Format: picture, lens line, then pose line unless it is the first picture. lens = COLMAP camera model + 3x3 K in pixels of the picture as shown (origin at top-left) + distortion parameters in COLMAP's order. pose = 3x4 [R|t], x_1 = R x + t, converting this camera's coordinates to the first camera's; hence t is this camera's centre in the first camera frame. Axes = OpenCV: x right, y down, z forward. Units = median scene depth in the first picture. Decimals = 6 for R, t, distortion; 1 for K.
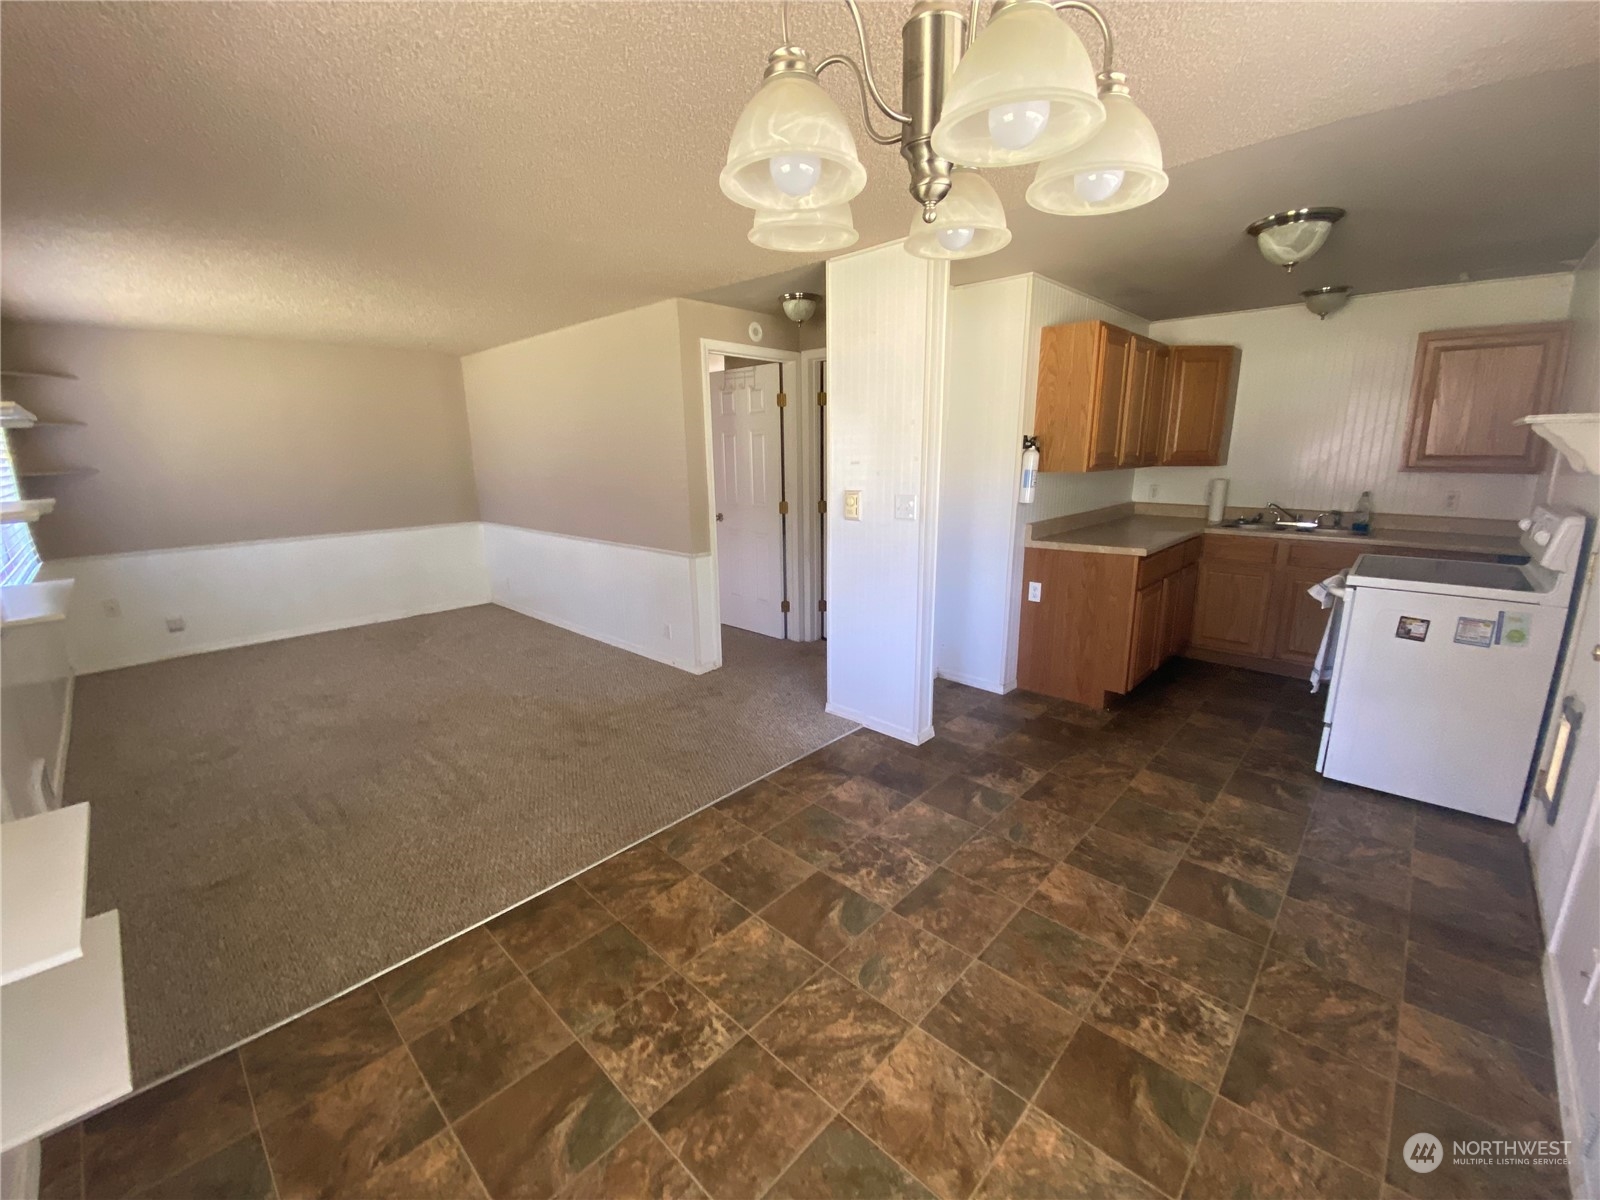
lens RADIAL K [[644.6, 0, 800.0], [0, 644.6, 600.0], [0, 0, 1]] dist [0.020807, -0.018605]
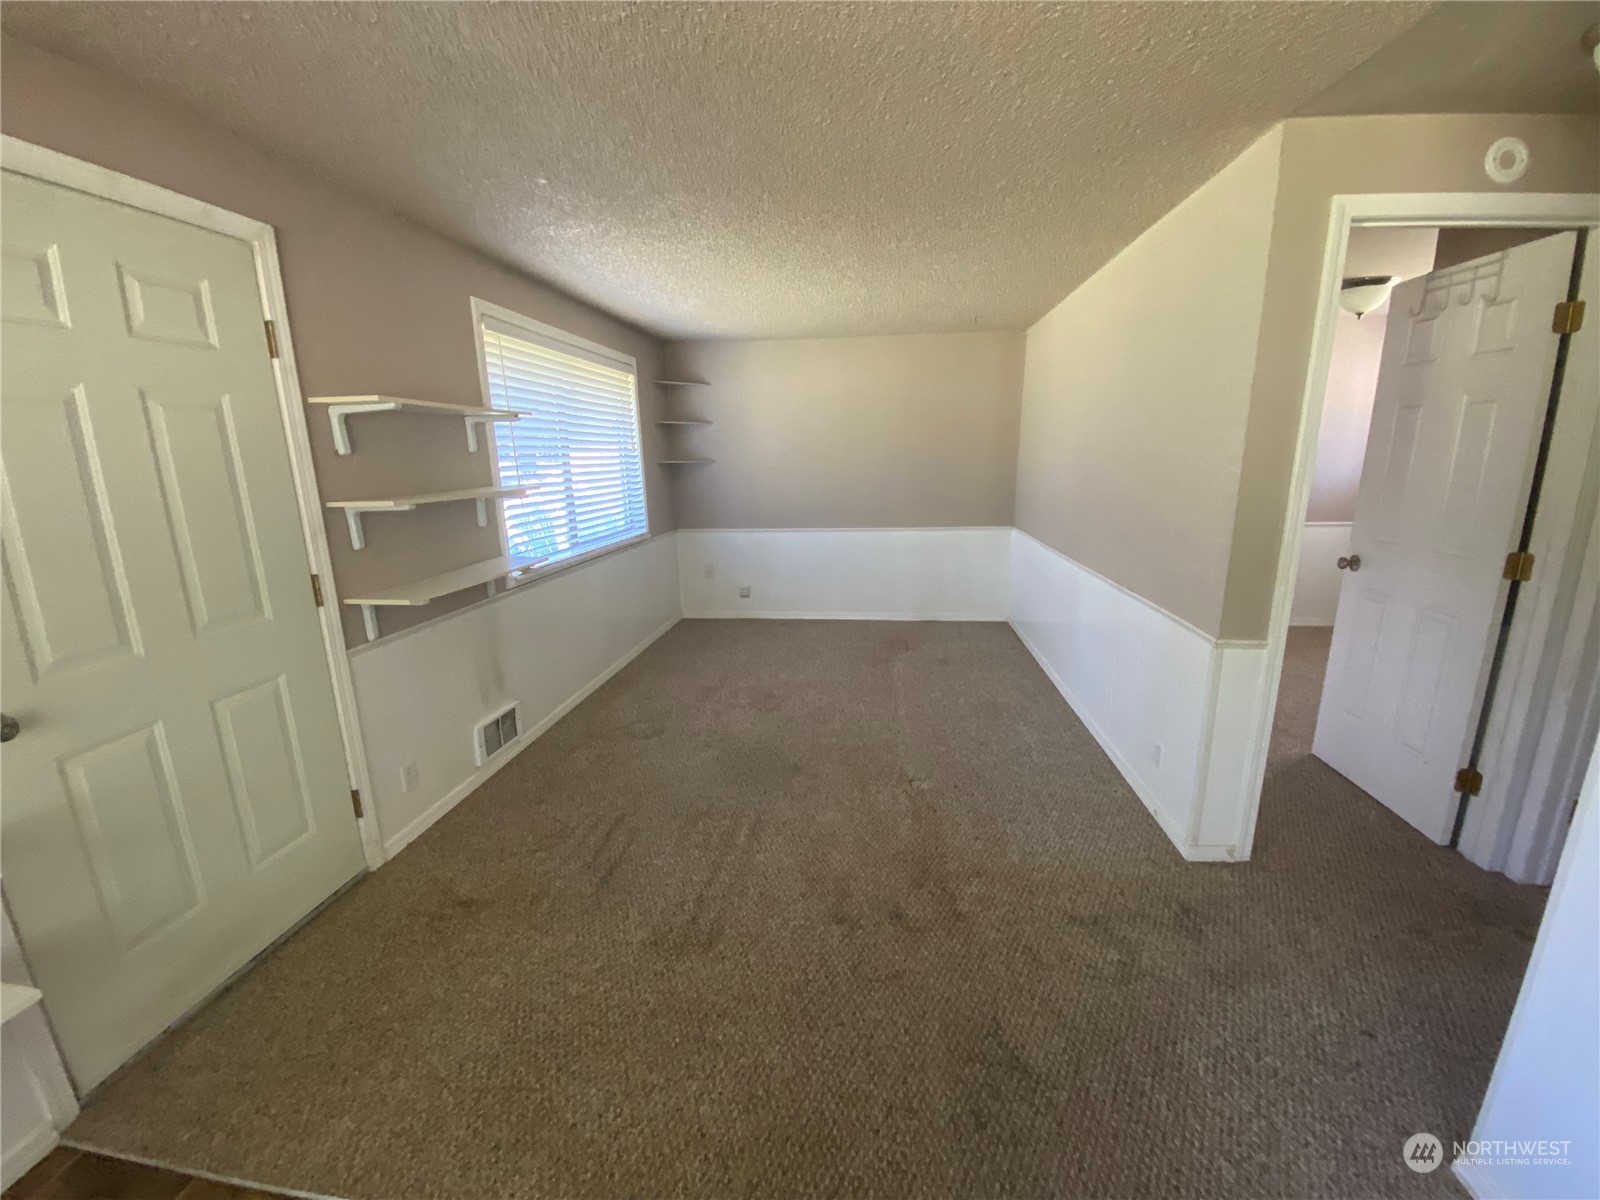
lens RADIAL K [[644.6, 0, 800.0], [0, 644.6, 600.0], [0, 0, 1]] dist [0.020807, -0.018605]
pose [[0.597776, 0.181764, -0.780786, 0.035035], [-0.168732, 0.980666, 0.099113, -0.106712], [0.783705, 0.072497, 0.616888, 0.461597]]
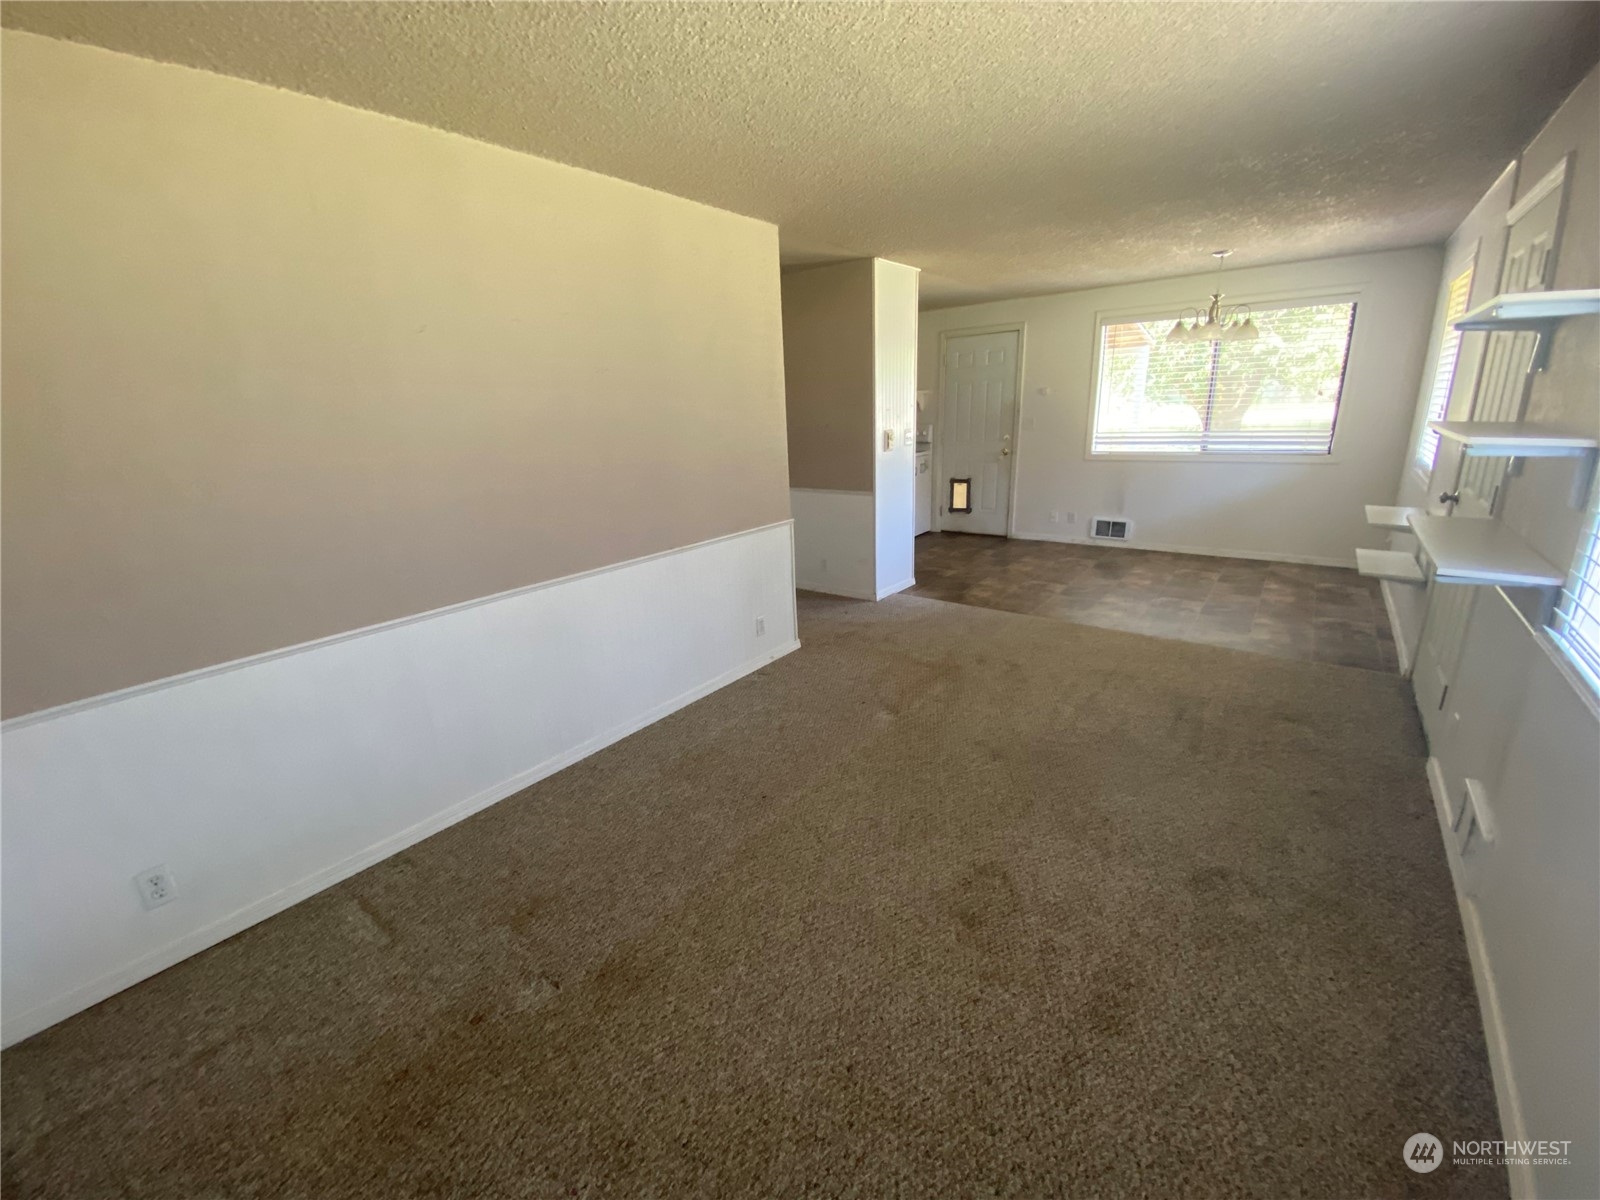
lens RADIAL K [[666.0, 0, 768.6], [0, 666.0, 606.2], [0, 0, 1]] dist [0.013786, -0.020794]
pose [[-0.082940, -0.271330, 0.958906, -1.222684], [0.268015, 0.920696, 0.283700, -0.259146], [-0.959838, 0.280531, -0.003642, 1.175797]]
